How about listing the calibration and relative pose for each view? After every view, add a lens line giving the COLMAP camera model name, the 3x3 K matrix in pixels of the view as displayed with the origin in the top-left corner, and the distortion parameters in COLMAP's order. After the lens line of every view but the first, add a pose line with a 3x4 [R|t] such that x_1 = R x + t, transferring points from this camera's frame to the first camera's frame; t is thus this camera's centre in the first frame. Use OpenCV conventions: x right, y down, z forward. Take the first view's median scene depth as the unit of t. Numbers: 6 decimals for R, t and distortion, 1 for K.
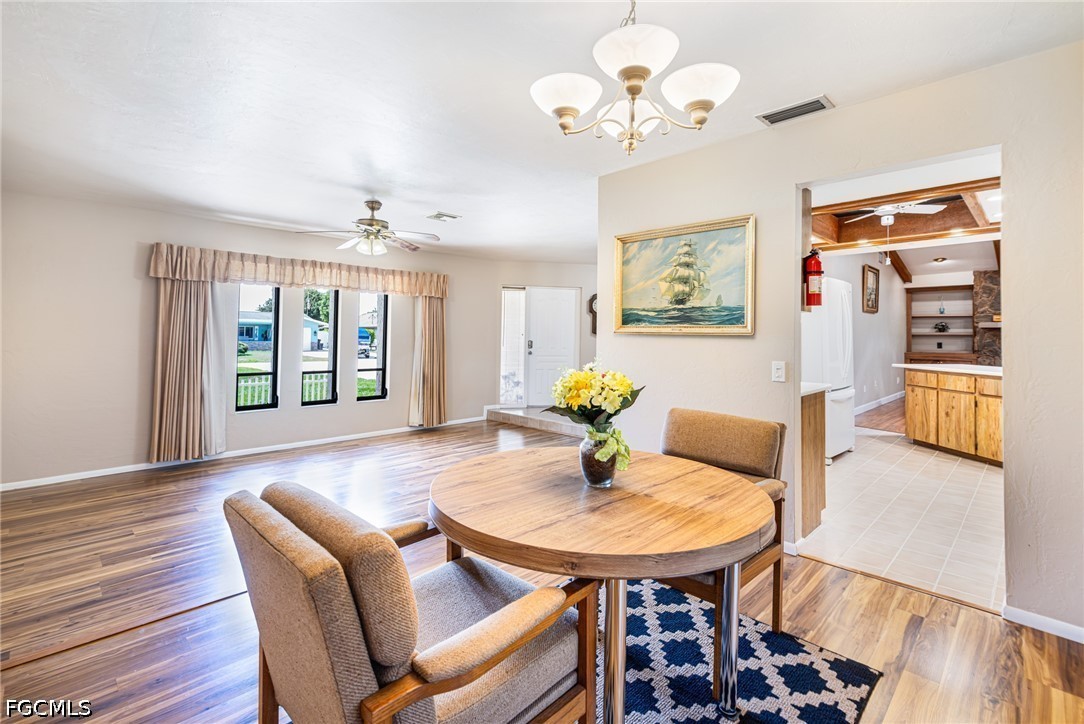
lens RADIAL K [[493.2, 0, 534.1], [0, 493.2, 325.6], [0, 0, 1]] dist [0.001575, 0.000882]
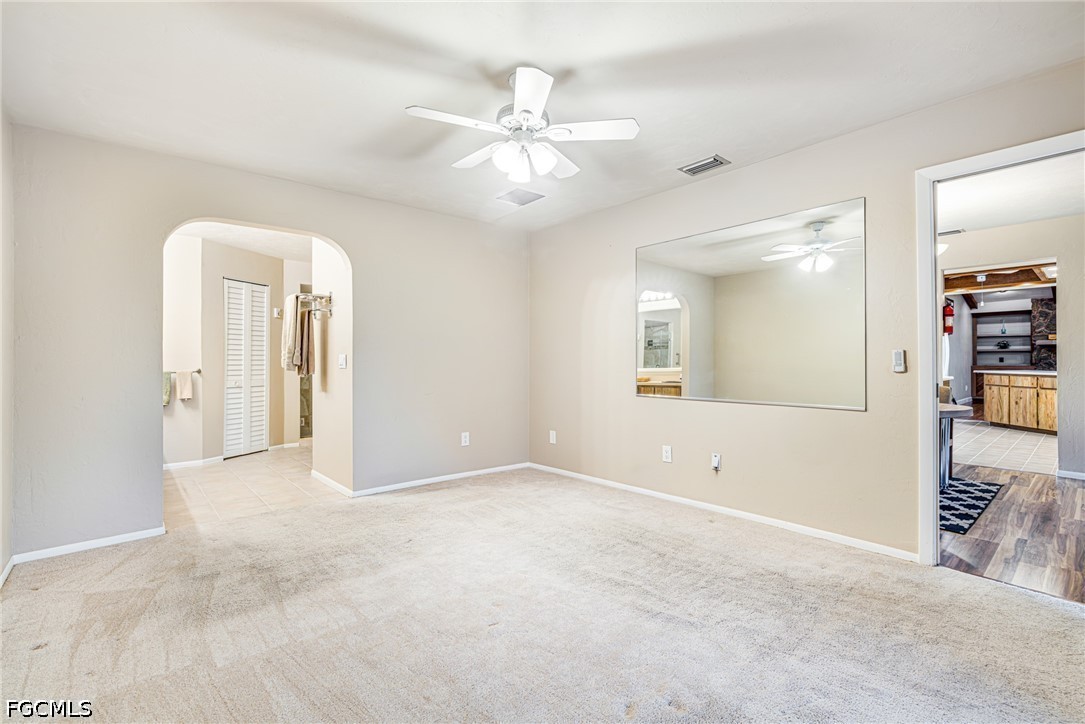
lens RADIAL K [[493.7, 0, 533.9], [0, 493.7, 358.3], [0, 0, 1]] dist [0.001575, 0.000882]
pose [[0.998452, -0.011406, -0.054432, -0.331451], [0.012323, 0.999787, 0.016532, 0.002197], [0.054232, -0.017177, 0.998381, -0.350308]]
